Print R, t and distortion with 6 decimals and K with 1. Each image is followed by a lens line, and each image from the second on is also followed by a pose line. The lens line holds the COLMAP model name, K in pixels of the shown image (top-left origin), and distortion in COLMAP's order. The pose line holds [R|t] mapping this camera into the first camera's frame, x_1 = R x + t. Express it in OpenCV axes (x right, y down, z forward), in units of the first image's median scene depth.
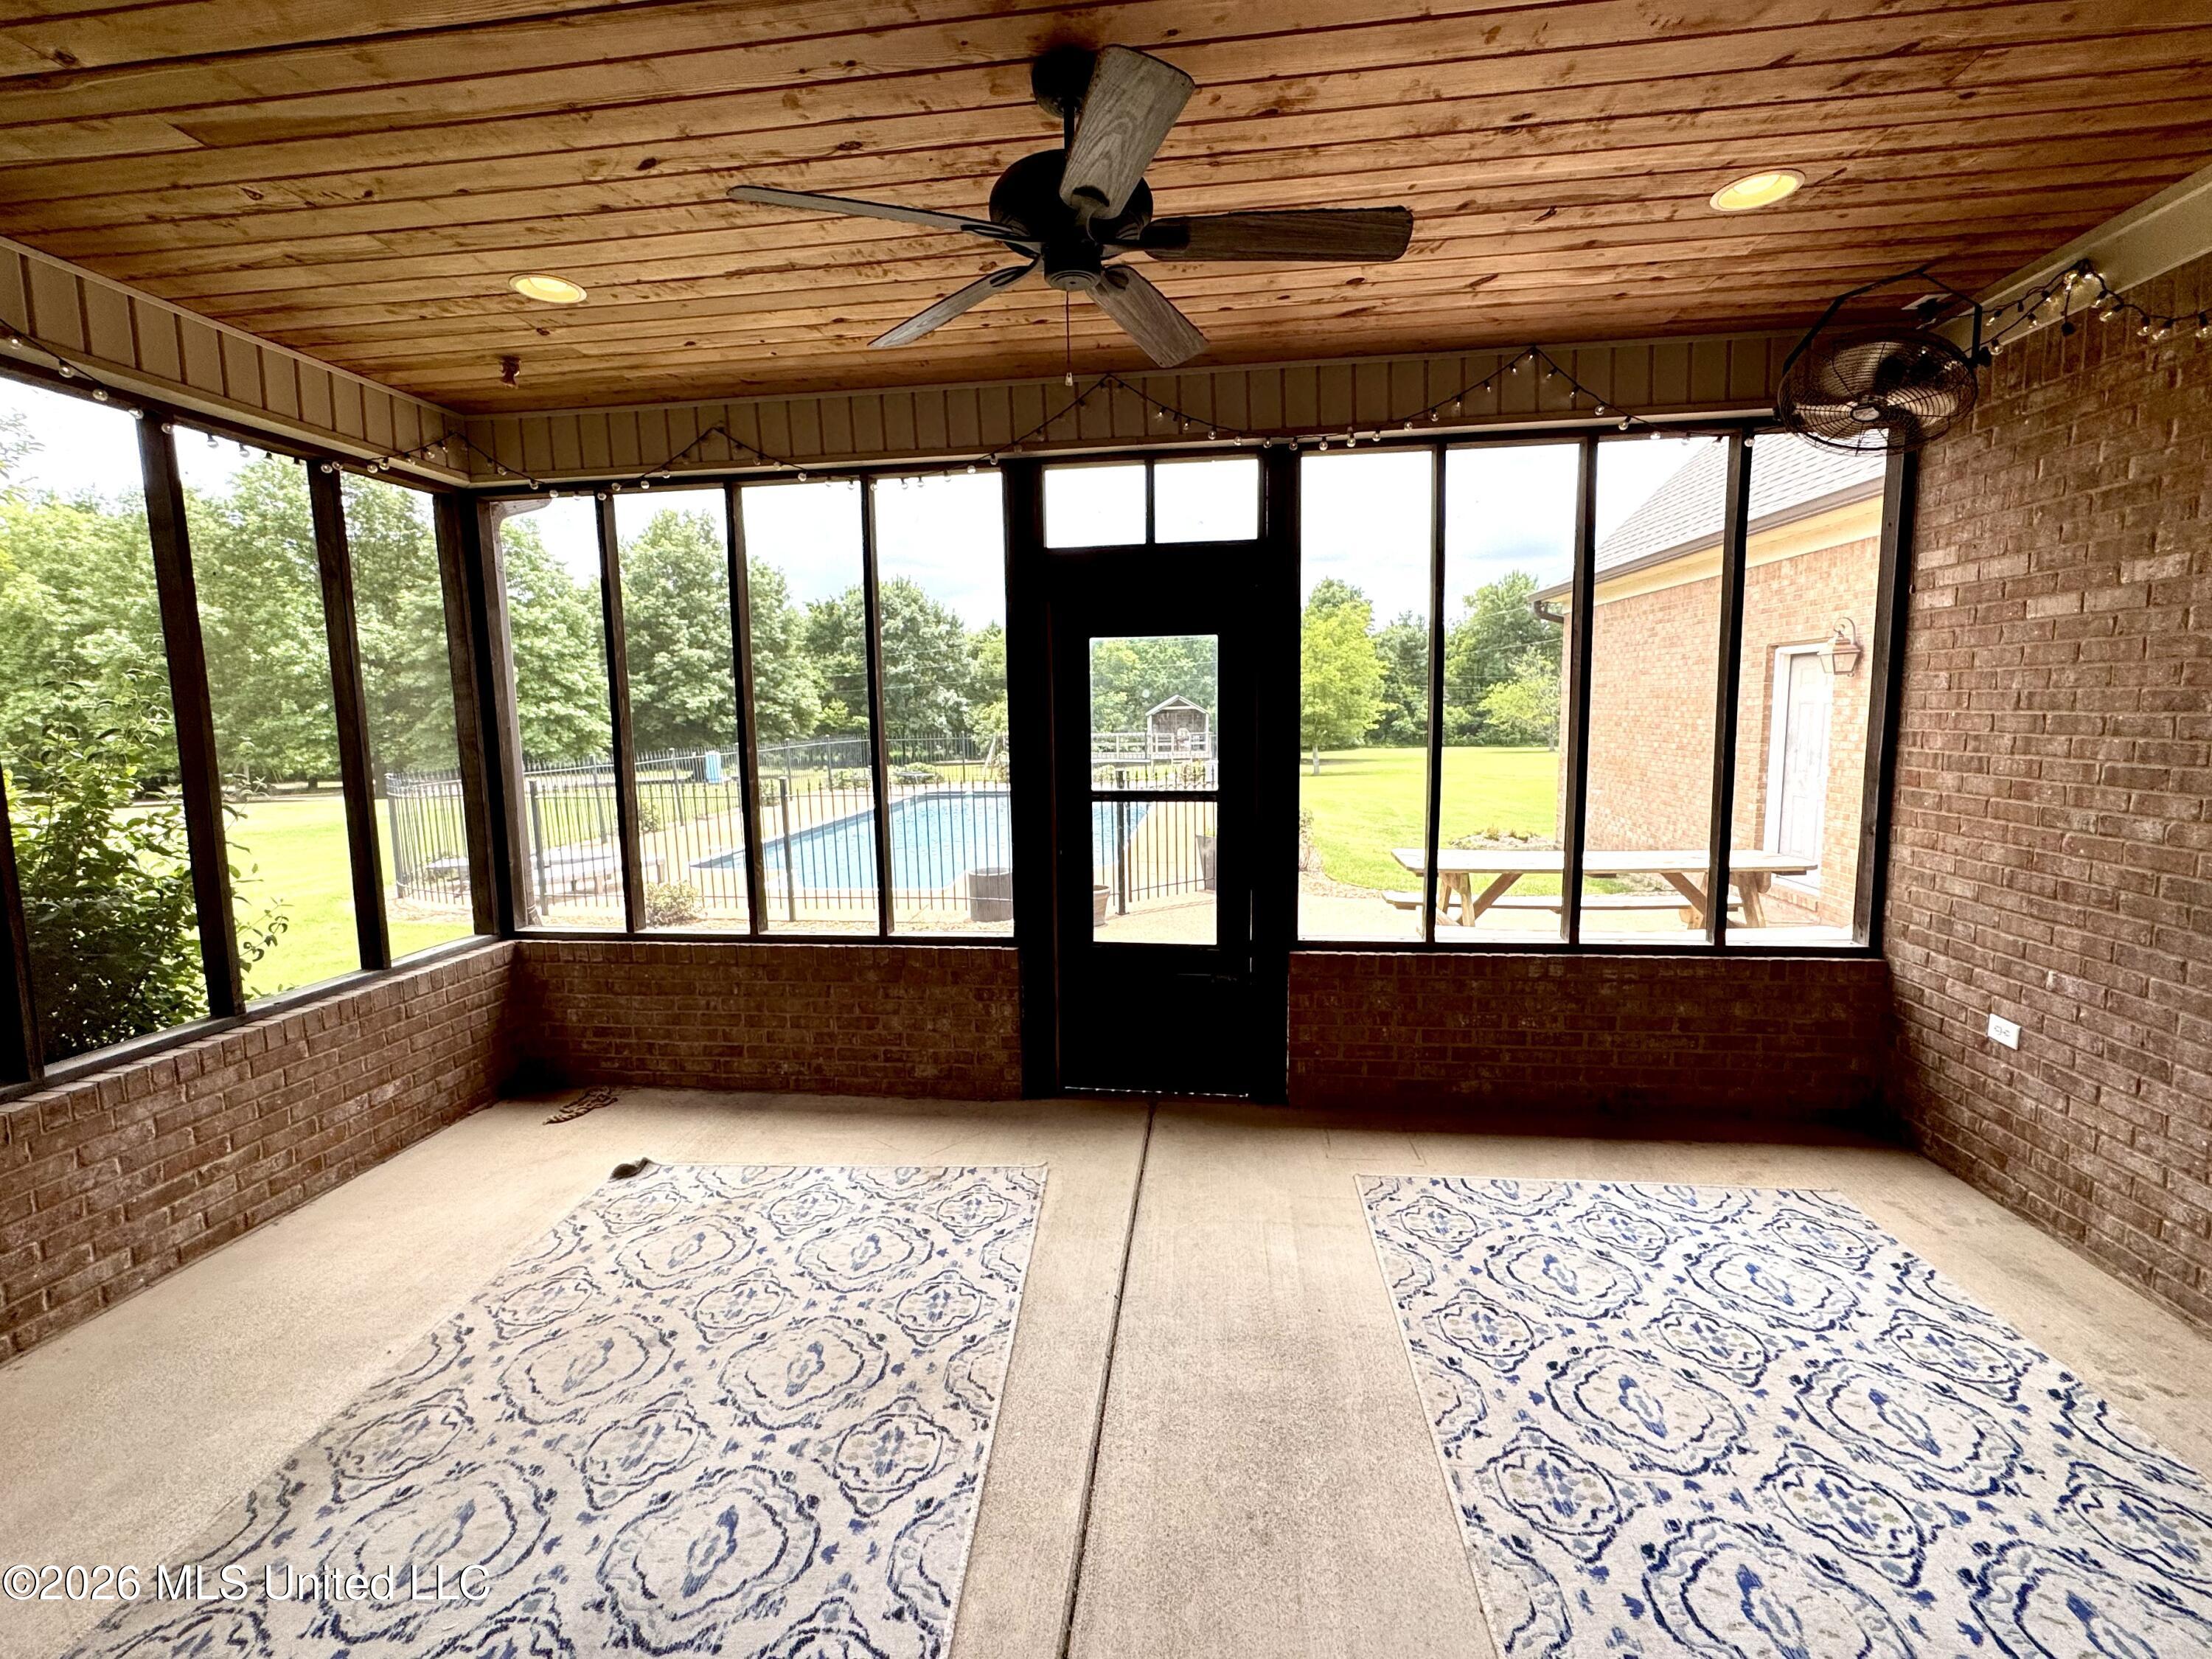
lens RADIAL K [[949.0, 0, 1106.0], [0, 949.0, 829.5], [0, 0, 1]] dist [-0.000300, -0.000221]
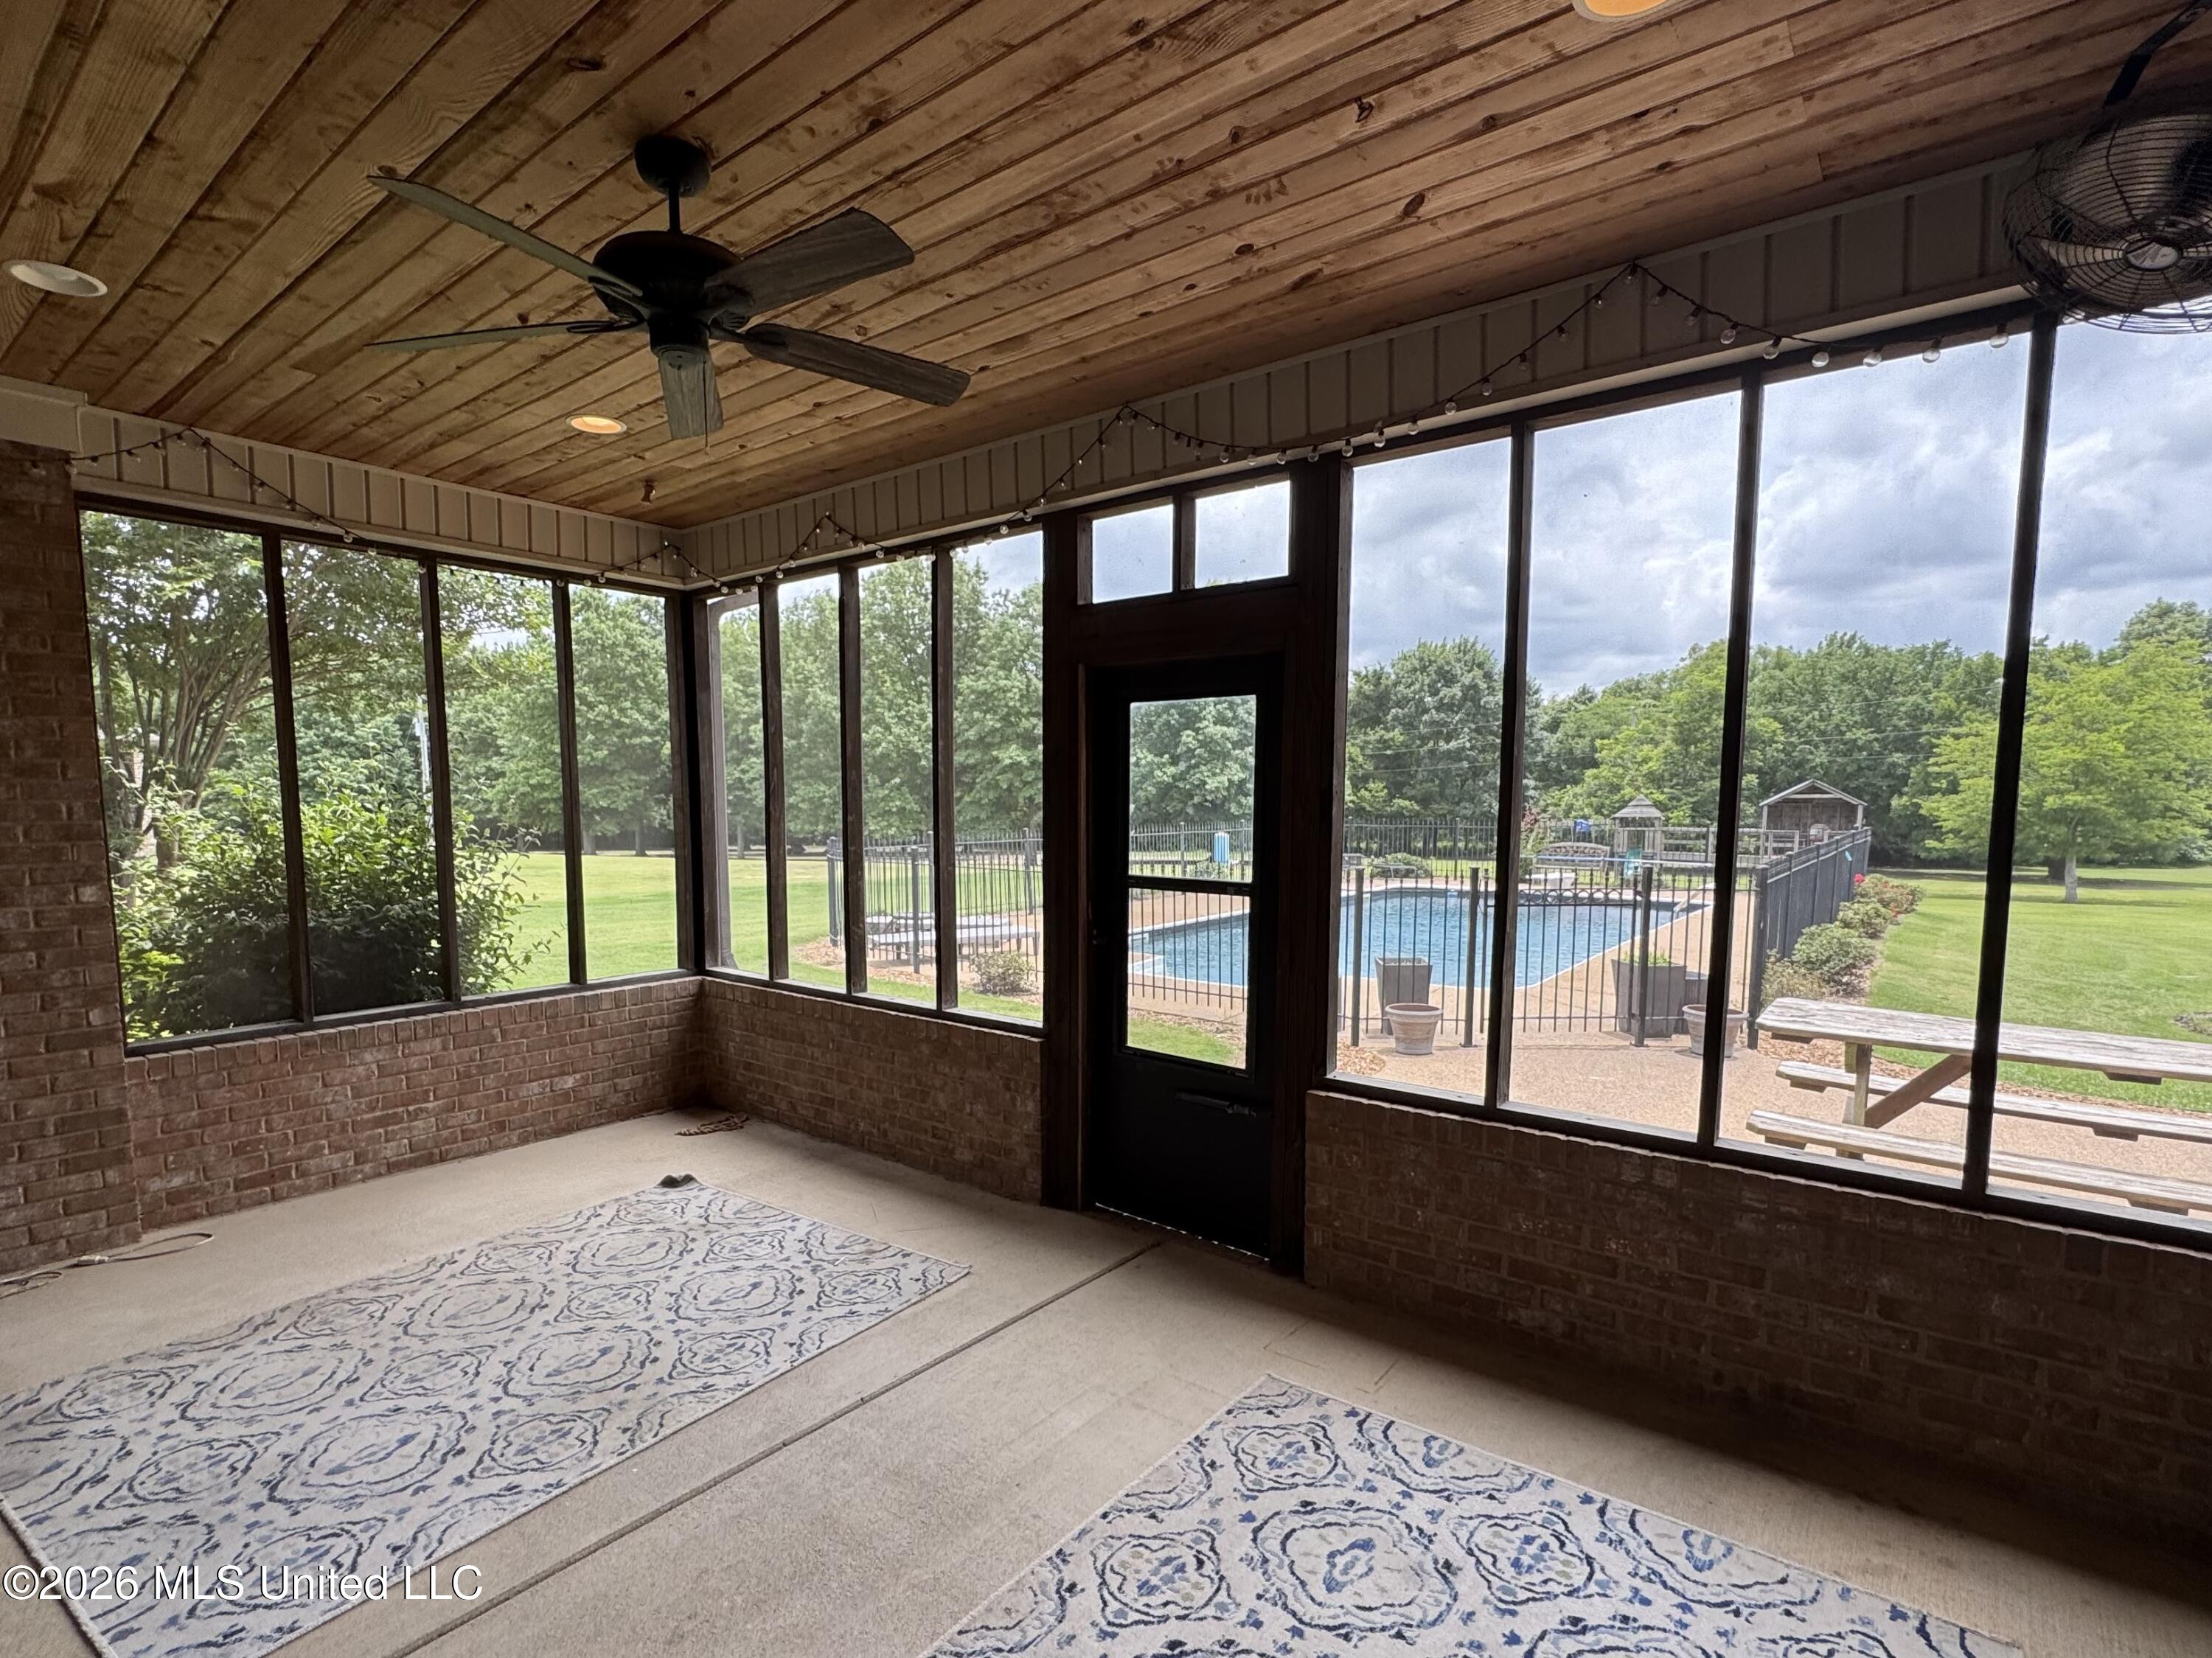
lens RADIAL K [[1080.4, 0, 1096.9], [0, 1080.4, 915.9], [0, 0, 1]] dist [0.001411, 0.000185]
pose [[0.850685, 0.075137, -0.520278, 0.513511], [-0.081324, 0.996627, 0.010960, -0.011925], [0.519347, 0.032988, 0.853927, 0.131714]]
